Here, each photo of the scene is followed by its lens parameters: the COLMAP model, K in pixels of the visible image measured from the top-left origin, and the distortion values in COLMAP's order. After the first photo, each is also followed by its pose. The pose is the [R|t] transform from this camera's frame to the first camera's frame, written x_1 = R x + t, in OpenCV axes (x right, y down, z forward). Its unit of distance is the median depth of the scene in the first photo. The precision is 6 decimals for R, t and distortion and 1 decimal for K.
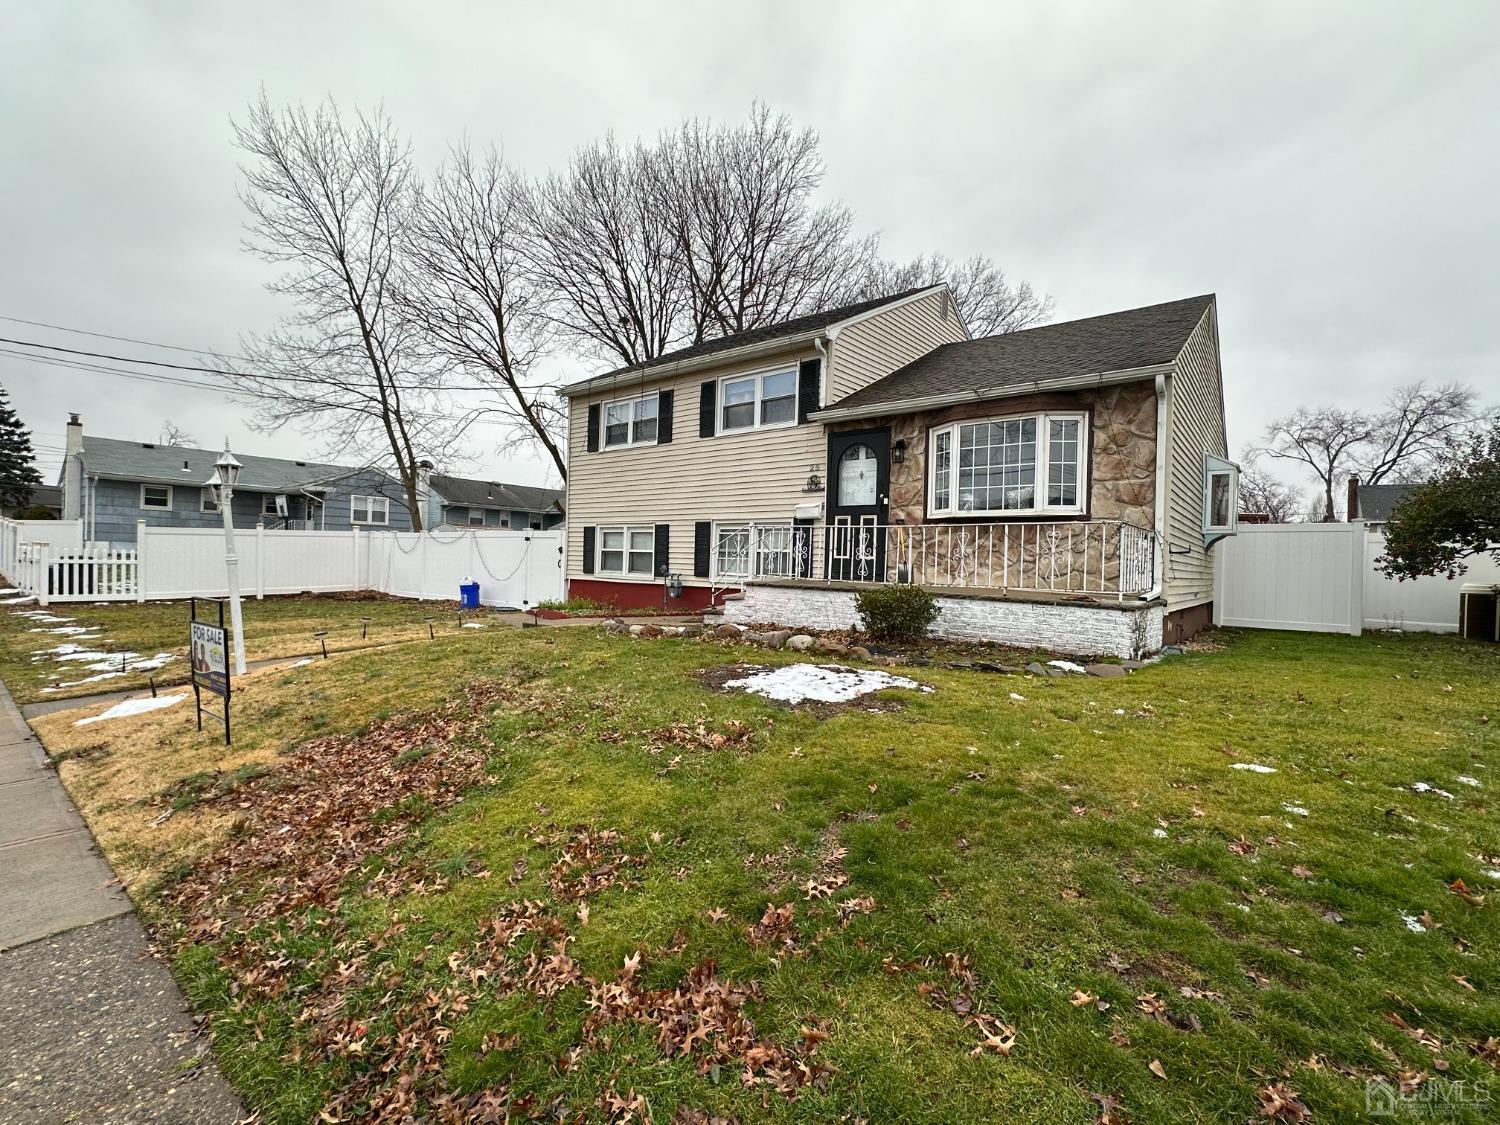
lens RADIAL K [[668.6, 0, 747.5], [0, 668.6, 564.7], [0, 0, 1]] dist [-0.001726, 0.000708]
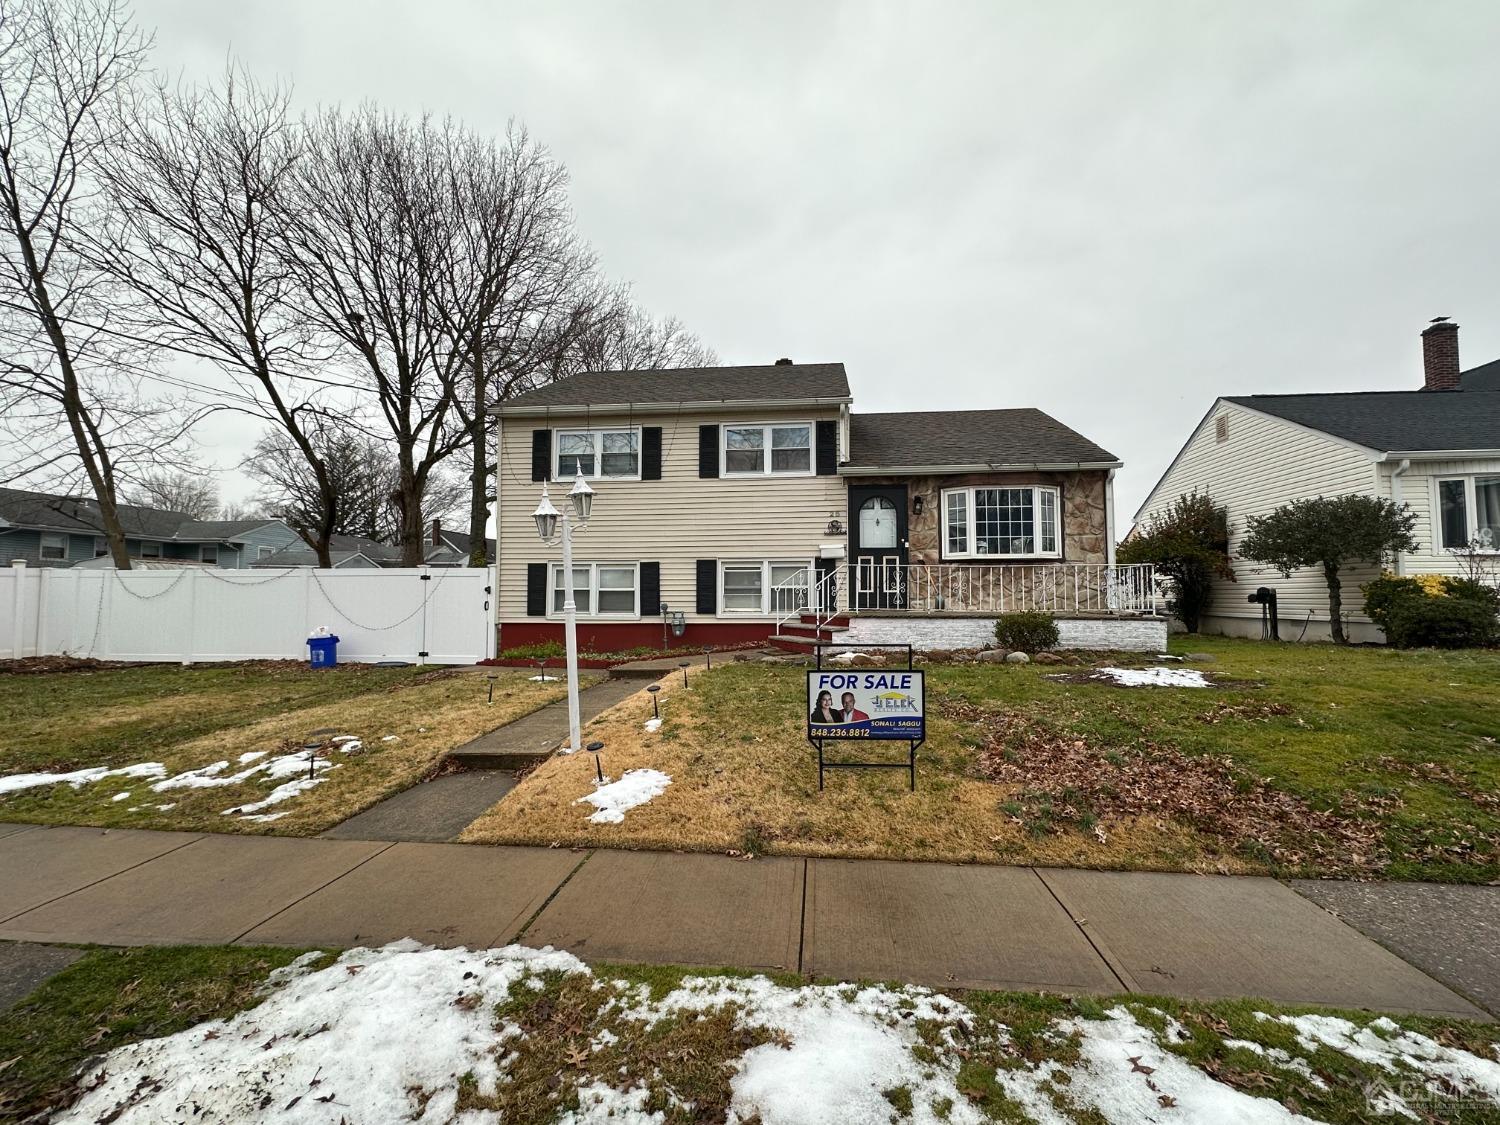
lens RADIAL K [[668.6, 0, 751.5], [0, 668.6, 563.2], [0, 0, 1]] dist [-0.001726, 0.000708]
pose [[0.840401, 0.003045, 0.541956, -0.648341], [0.025833, 0.998623, -0.045670, -0.012053], [-0.541348, 0.052381, 0.839165, 0.118964]]
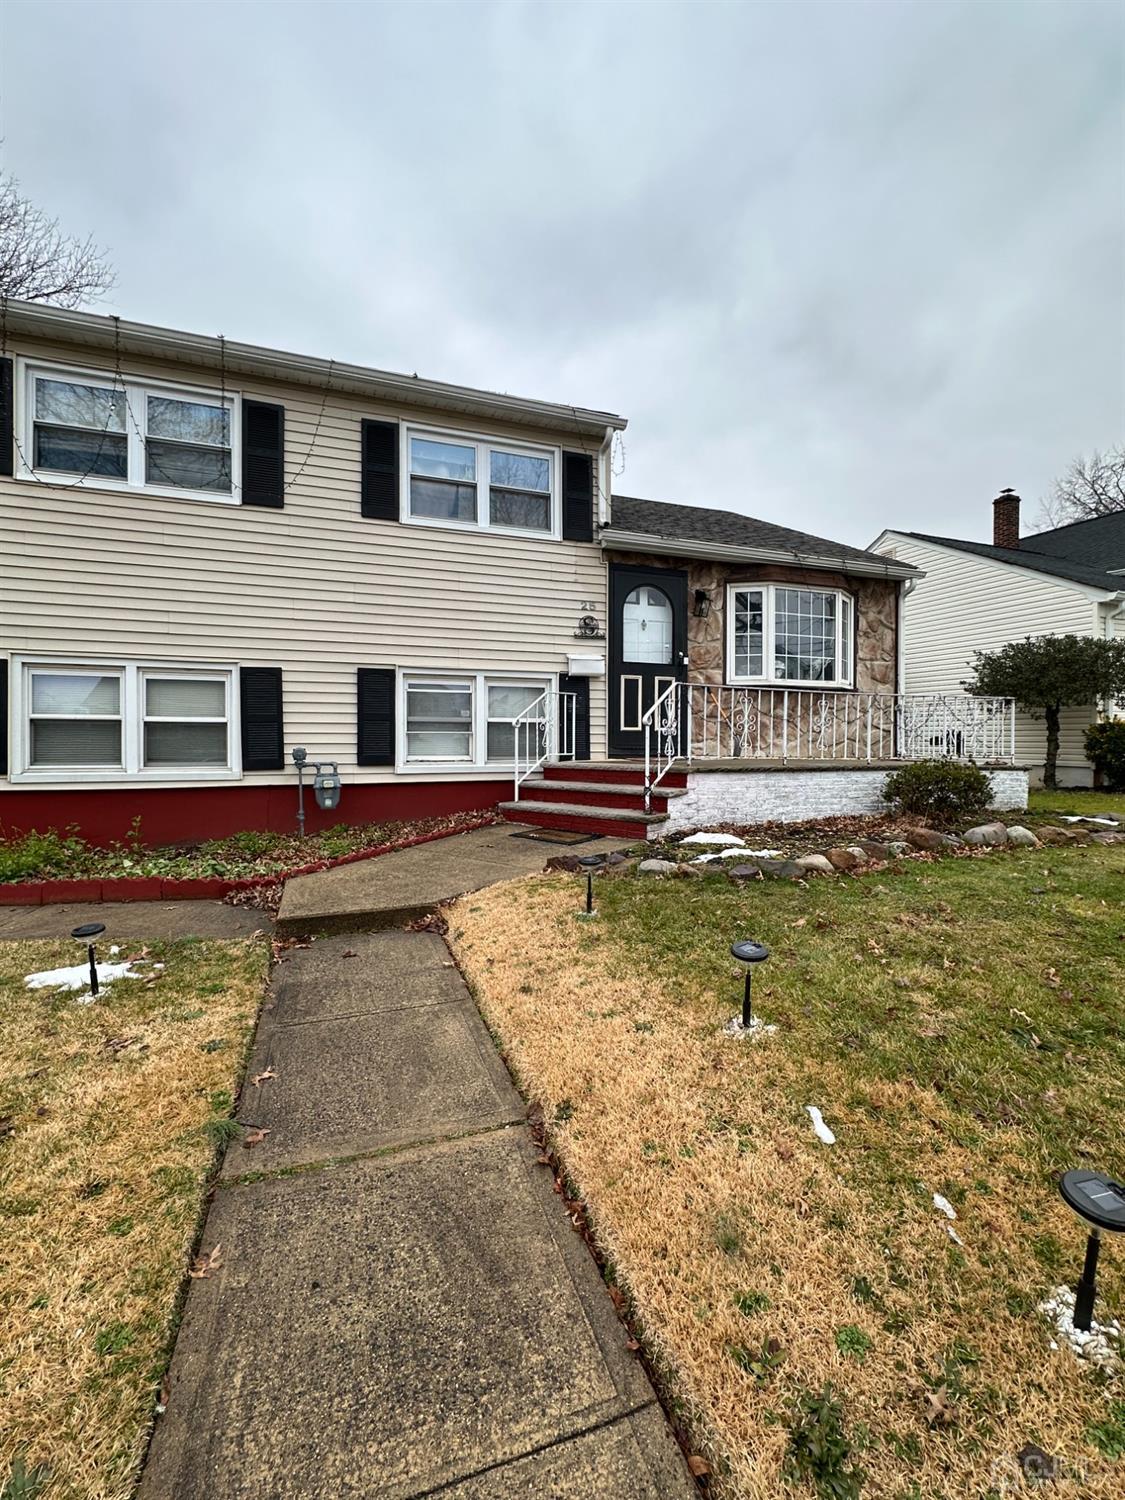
lens RADIAL K [[668.6, 0, 563.0], [0, 668.6, 746.2], [0, 0, 1]] dist [-0.001726, 0.000708]
pose [[0.499658, -0.032329, 0.865620, -0.551399], [0.014607, 0.999476, 0.028896, -0.014405], [-0.866100, -0.001794, 0.499868, 0.667361]]
